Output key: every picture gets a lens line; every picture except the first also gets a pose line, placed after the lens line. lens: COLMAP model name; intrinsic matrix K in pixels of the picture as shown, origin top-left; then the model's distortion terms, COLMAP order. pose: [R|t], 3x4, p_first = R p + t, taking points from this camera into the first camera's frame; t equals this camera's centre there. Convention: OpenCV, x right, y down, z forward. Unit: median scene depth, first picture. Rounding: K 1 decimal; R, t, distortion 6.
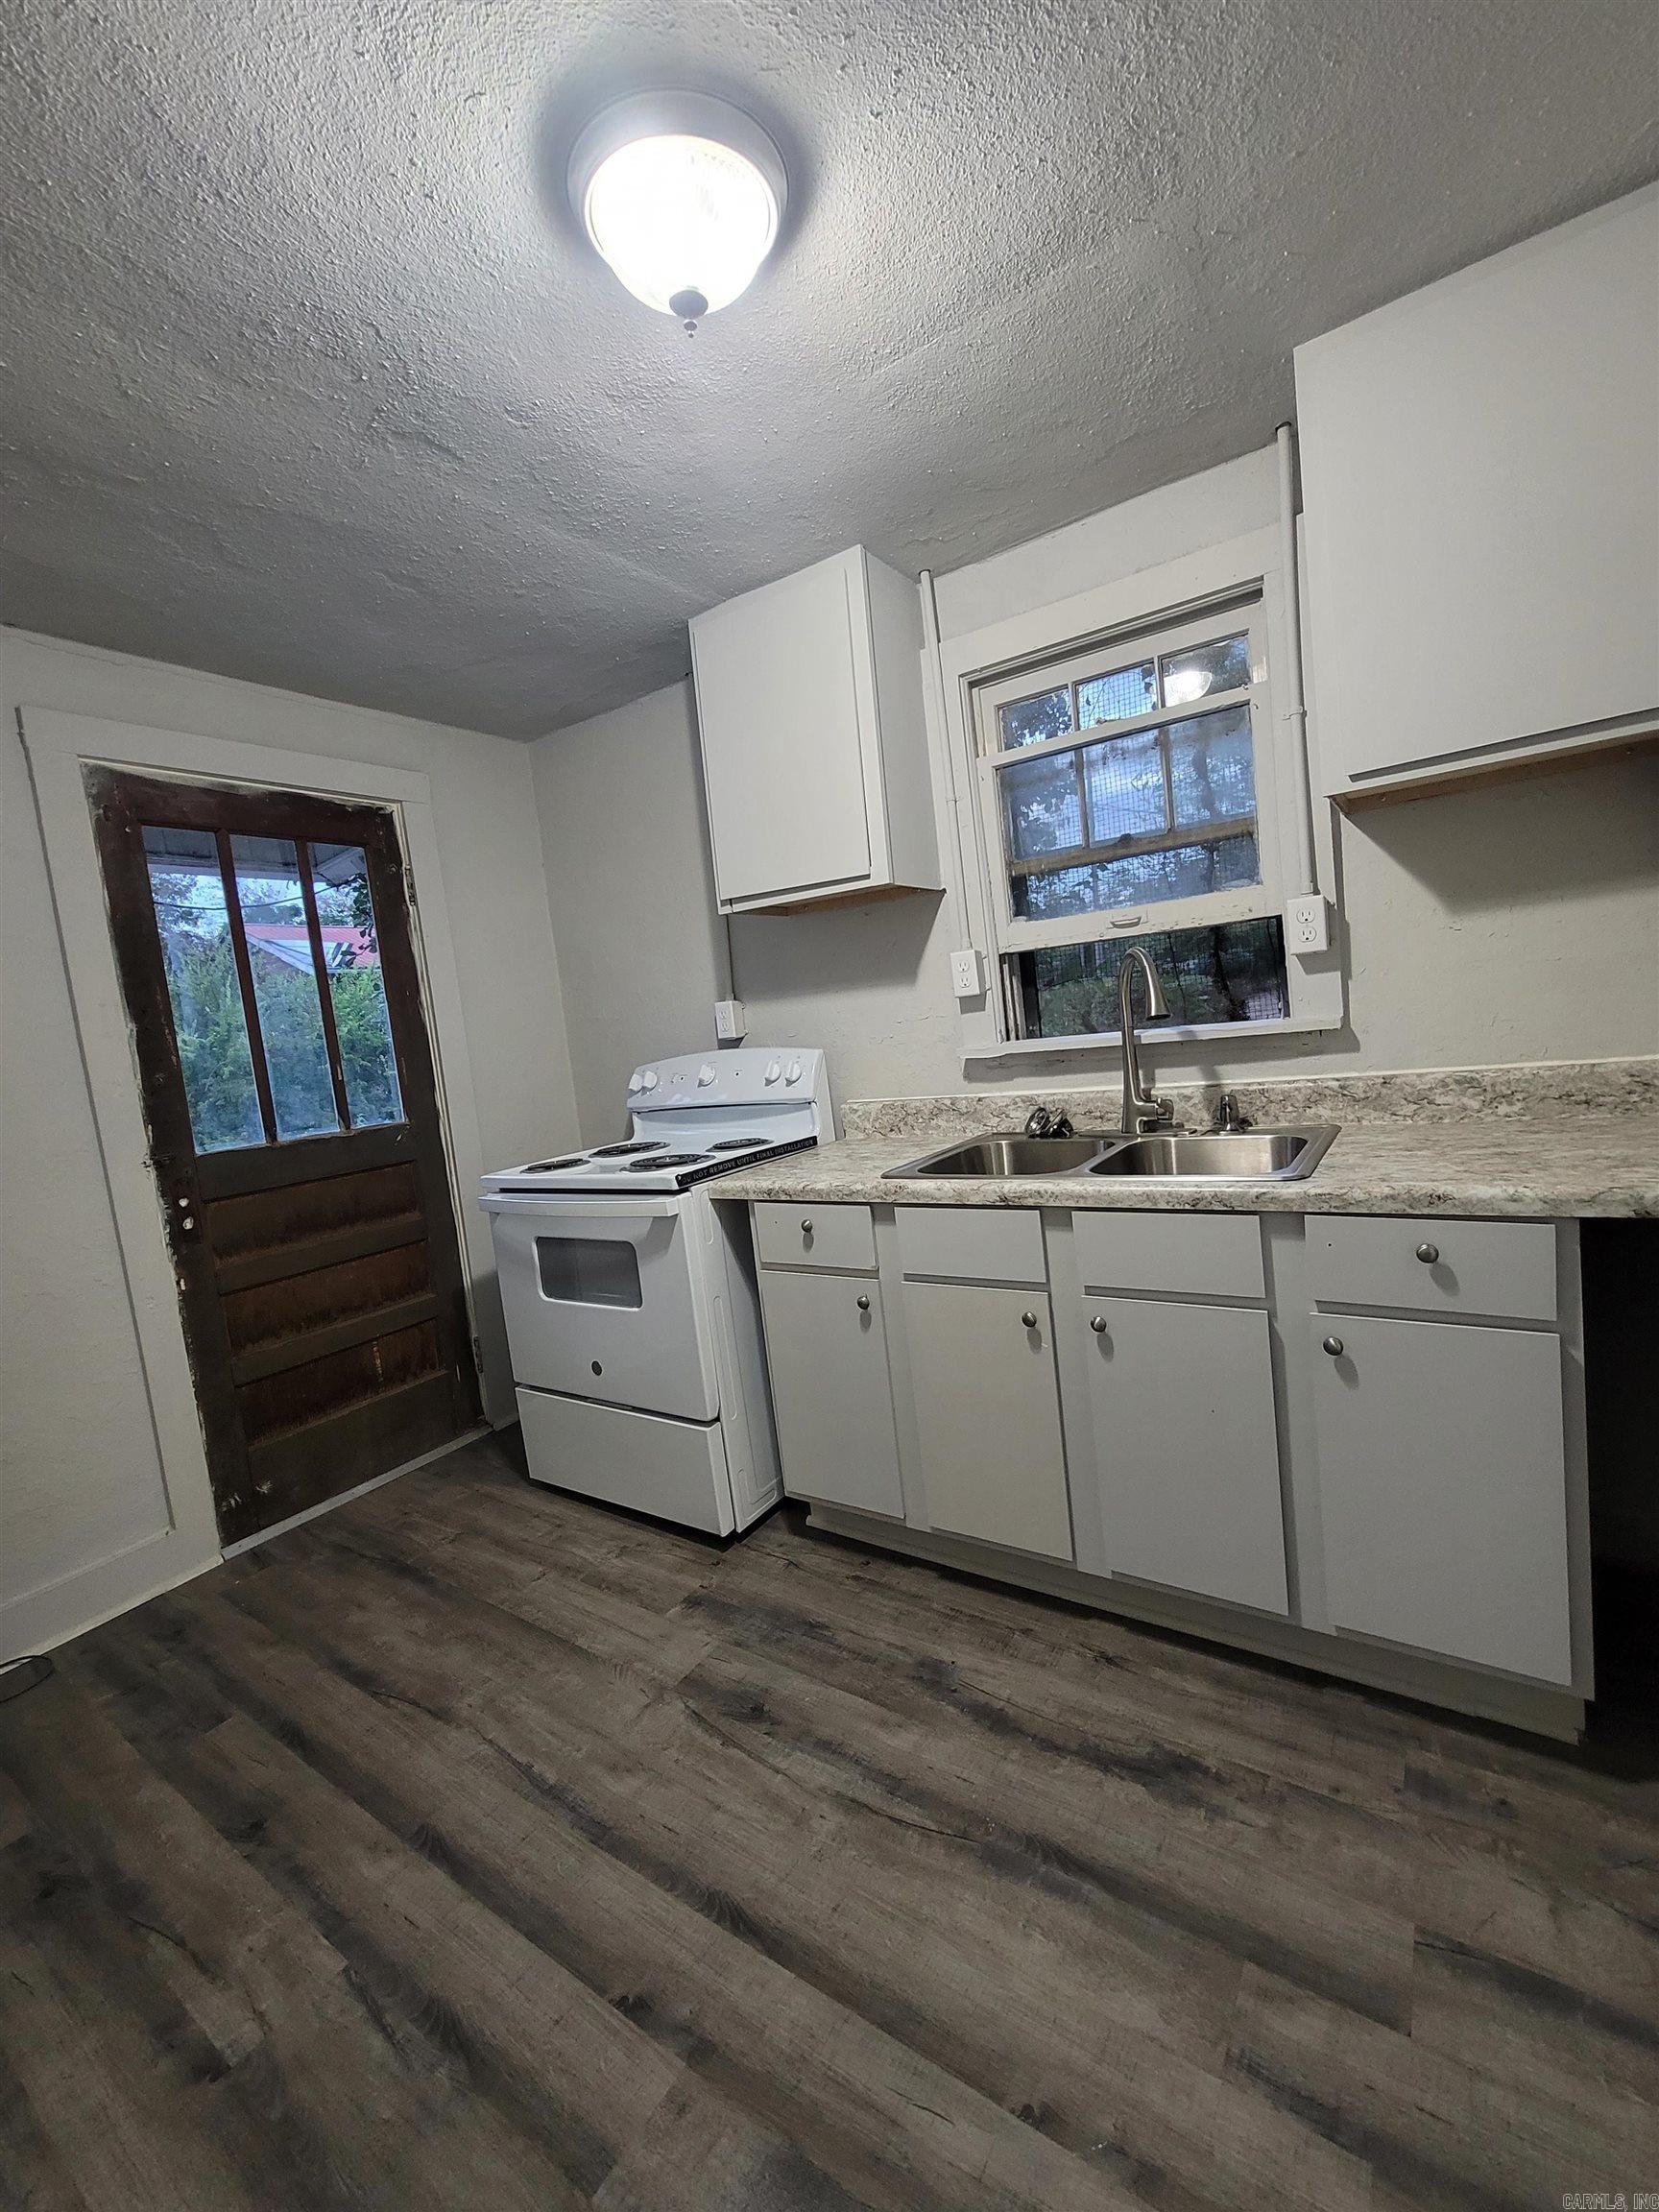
lens RADIAL K [[907.1, 0, 836.1], [0, 907.1, 1105.6], [0, 0, 1]] dist [-0.009759, 0.002968]
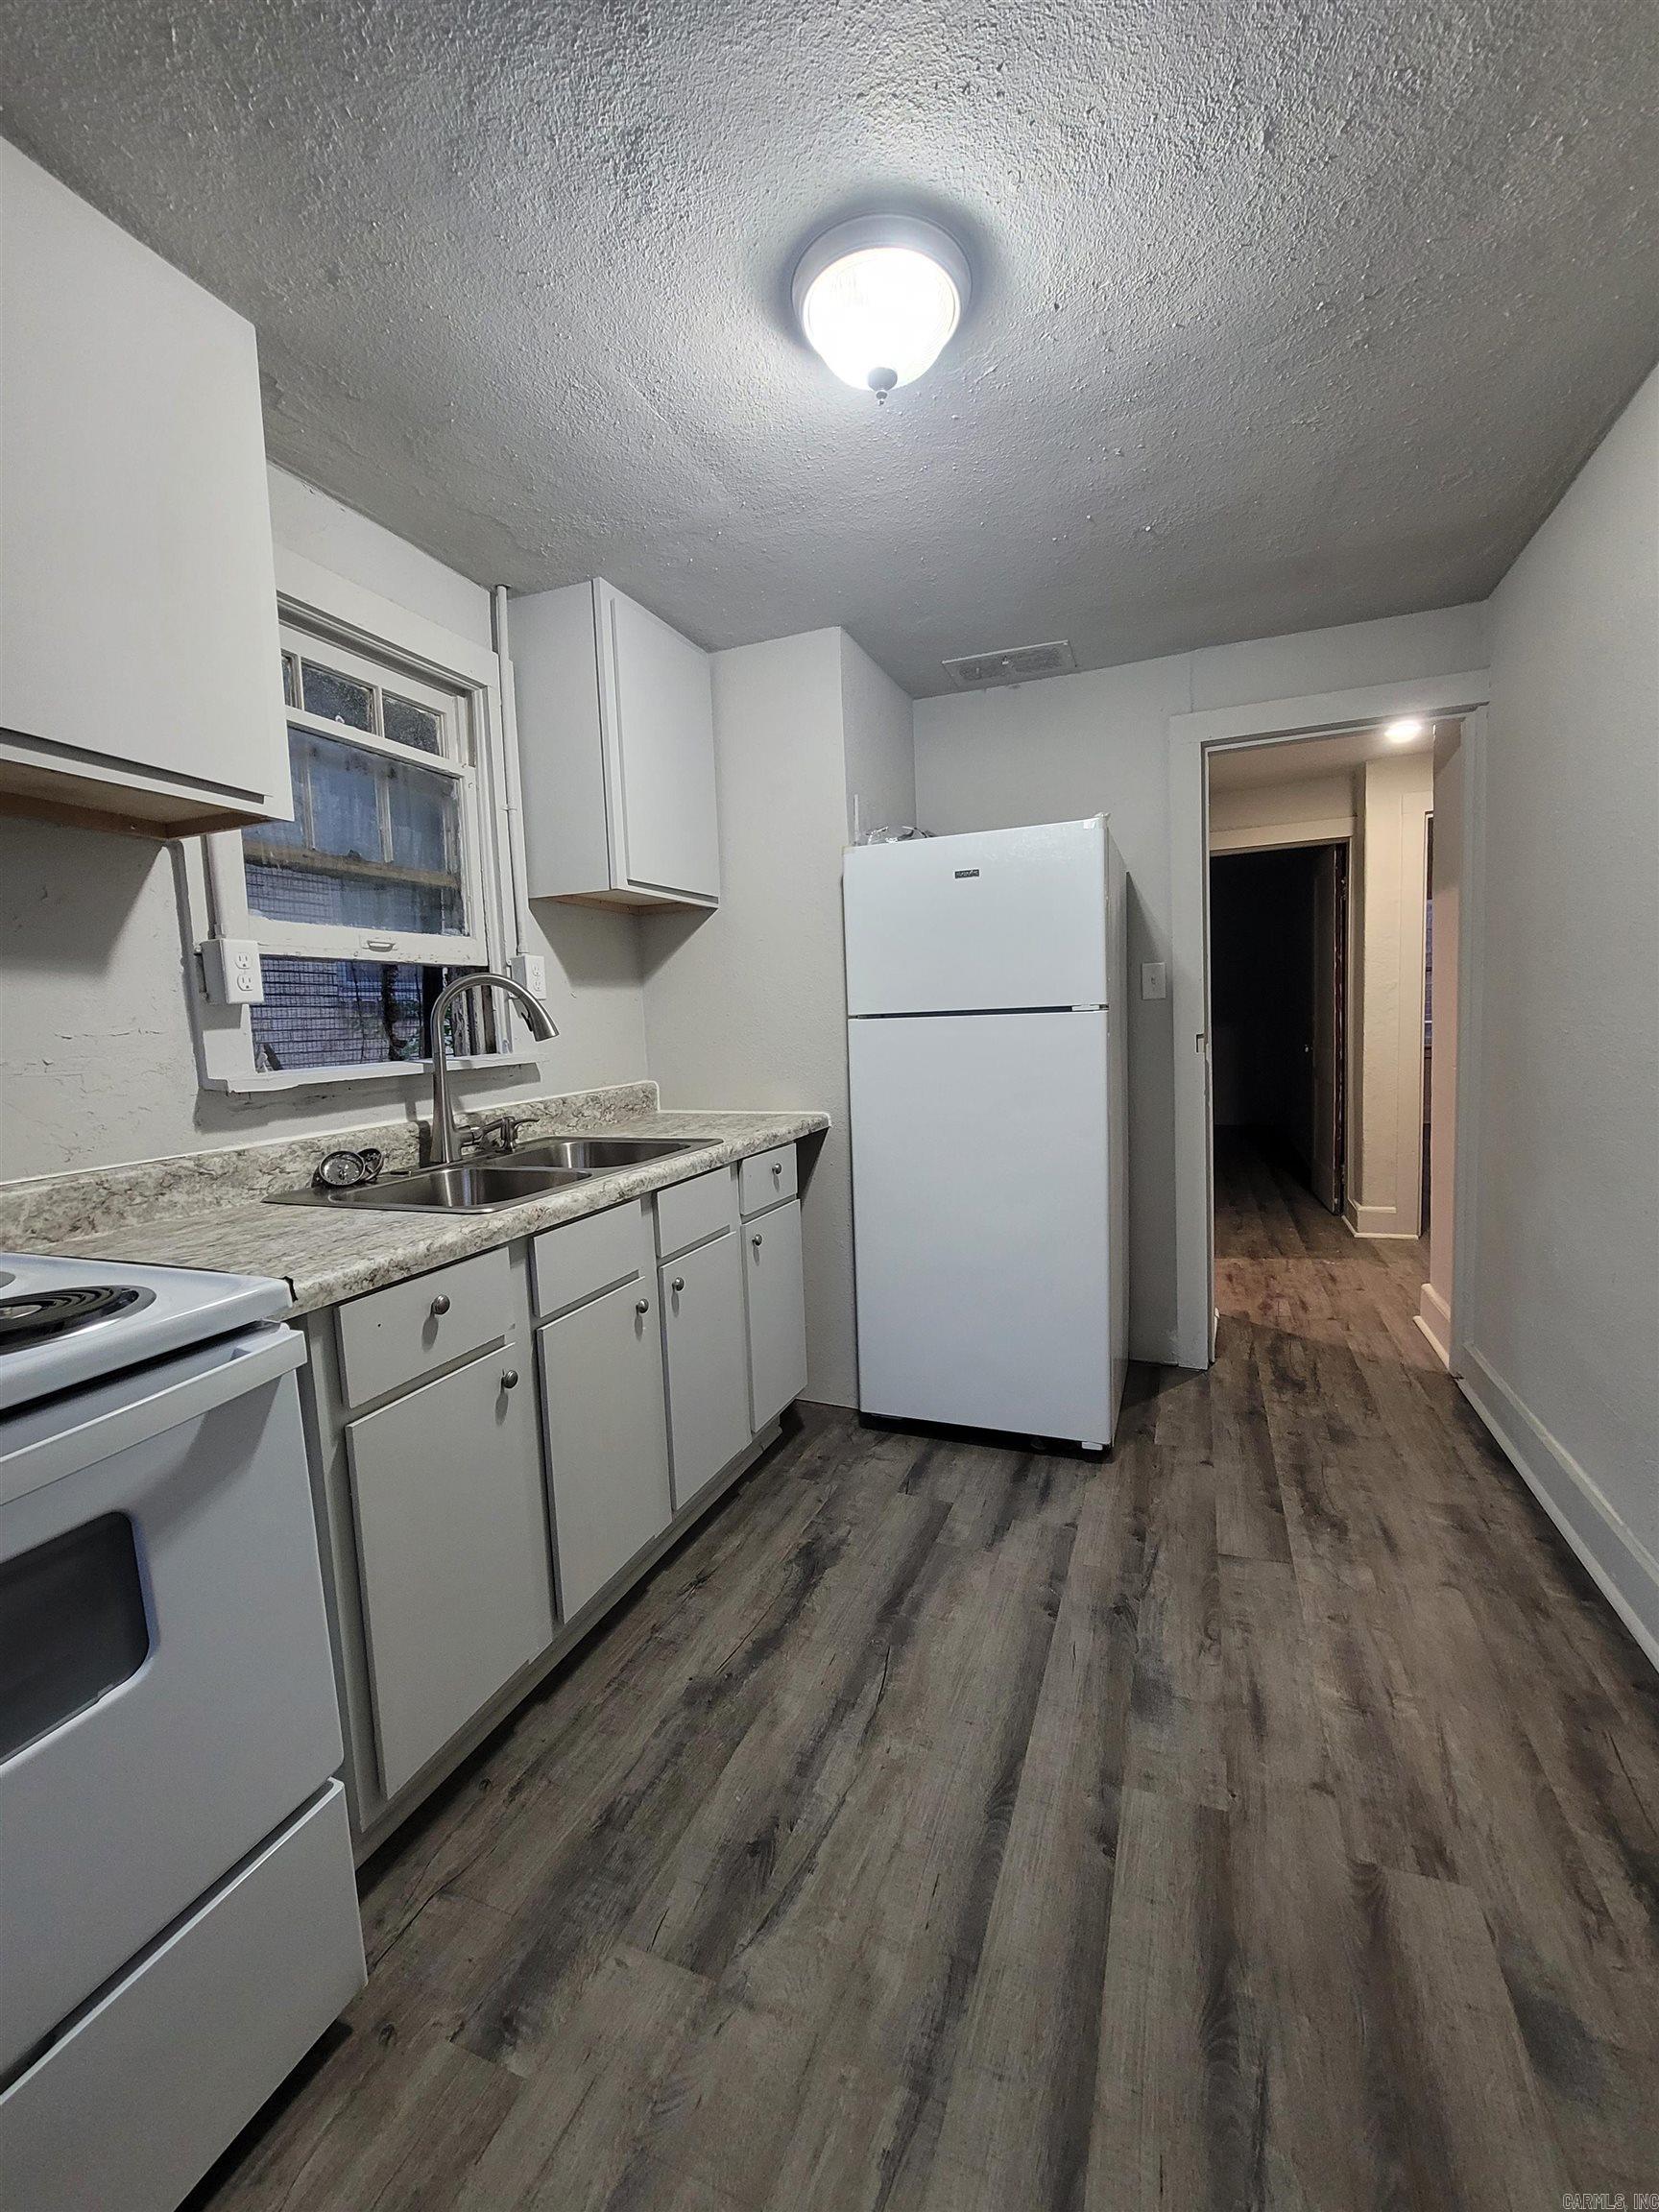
lens RADIAL K [[907.1, 0, 836.1], [0, 907.1, 1105.6], [0, 0, 1]] dist [-0.009759, 0.002968]
pose [[-0.213241, 0.024967, 0.976680, -0.841157], [0.160114, 0.987051, 0.009726, 0.032290], [-0.963790, 0.158454, -0.214478, 0.948507]]
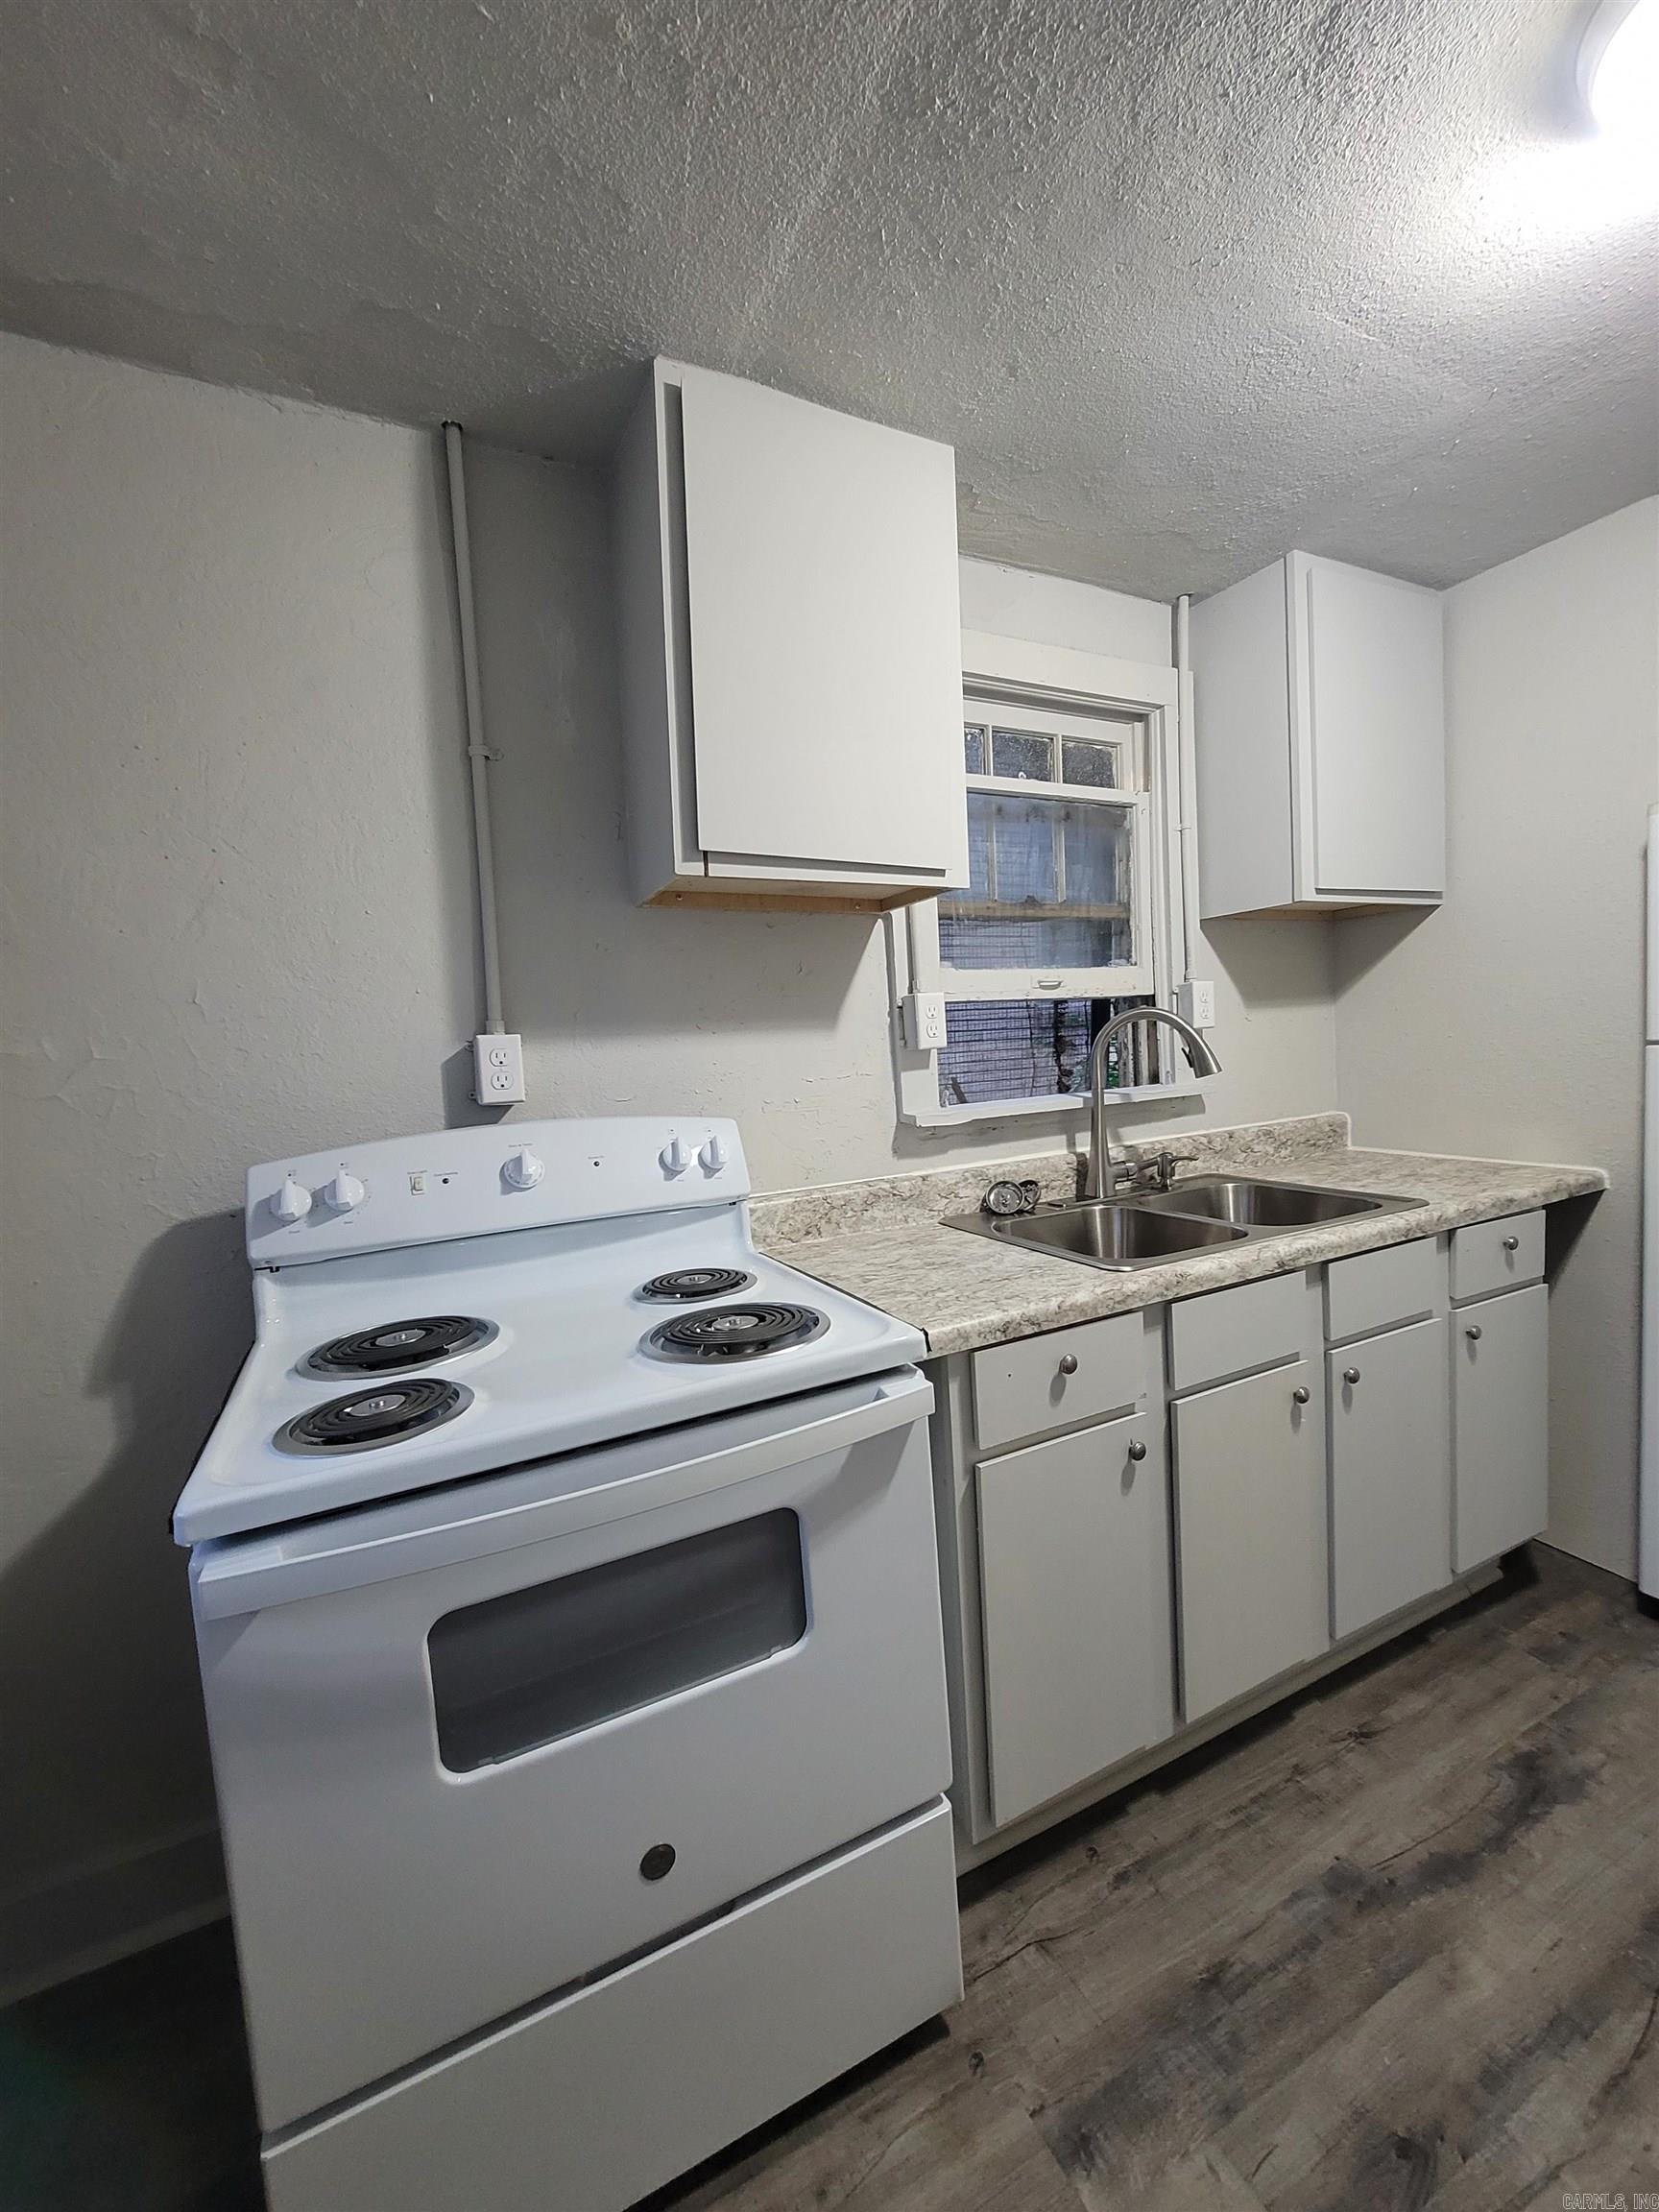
lens RADIAL K [[907.1, 0, 836.1], [0, 907.1, 1105.6], [0, 0, 1]] dist [-0.009759, 0.002968]
pose [[0.490614, 0.024333, 0.871037, -0.784896], [0.089568, 0.992907, -0.078187, -0.020360], [-0.866762, 0.116376, 0.484955, 0.908767]]
